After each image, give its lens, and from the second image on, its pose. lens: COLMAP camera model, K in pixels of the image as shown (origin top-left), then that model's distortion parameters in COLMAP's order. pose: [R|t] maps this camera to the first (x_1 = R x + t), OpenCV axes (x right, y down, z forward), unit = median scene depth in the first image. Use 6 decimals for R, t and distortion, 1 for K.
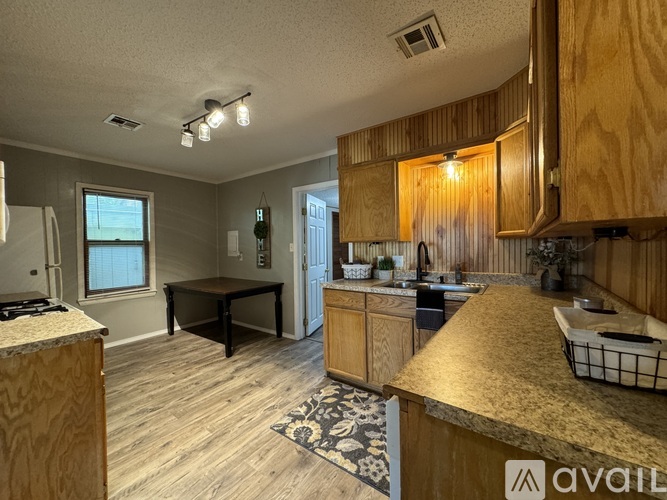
lens RADIAL K [[267.1, 0, 350.6], [0, 267.1, 247.3], [0, 0, 1]] dist [0.002579, -0.000094]
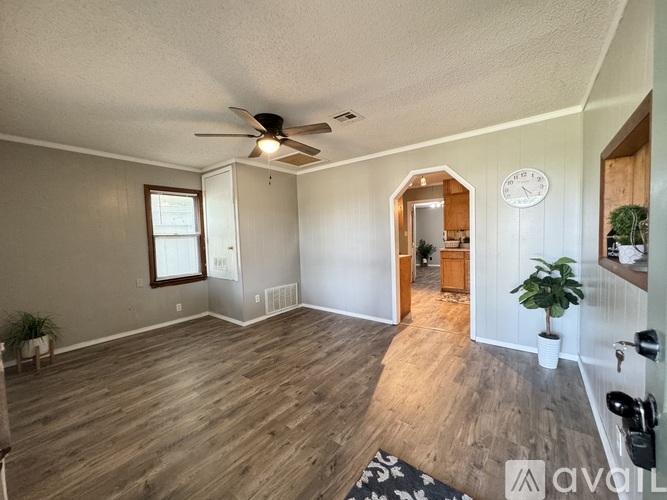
lens RADIAL K [[267.1, 0, 331.2], [0, 267.1, 247.7], [0, 0, 1]] dist [0.002579, -0.000094]
pose [[0.997843, 0.006349, -0.065339, -0.071495], [-0.004116, 0.999405, 0.034251, 0.004607], [0.065517, -0.033908, 0.997275, -0.105247]]
